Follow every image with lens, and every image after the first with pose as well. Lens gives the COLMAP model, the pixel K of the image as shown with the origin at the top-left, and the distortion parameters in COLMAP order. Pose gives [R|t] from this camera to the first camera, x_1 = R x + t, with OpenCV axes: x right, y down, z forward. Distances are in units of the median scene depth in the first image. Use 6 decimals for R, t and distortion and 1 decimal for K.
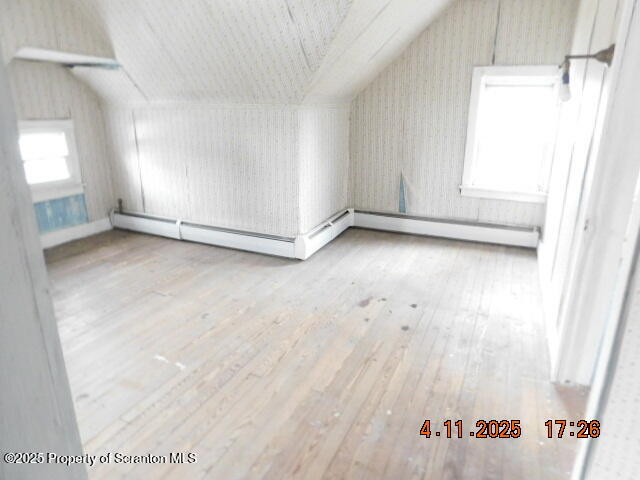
lens RADIAL K [[419.5, 0, 323.7], [0, 419.5, 241.3], [0, 0, 1]] dist [-0.076367, 0.053737]
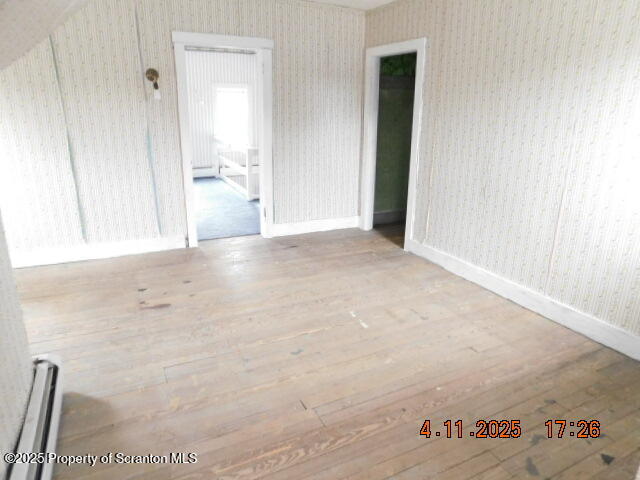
lens RADIAL K [[419.5, 0, 323.7], [0, 419.5, 241.3], [0, 0, 1]] dist [-0.076367, 0.053737]
pose [[-0.775592, -0.208099, 0.595947, -0.734605], [0.175307, 0.835947, 0.520058, -0.409978], [-0.606404, 0.507826, -0.611872, 1.282788]]
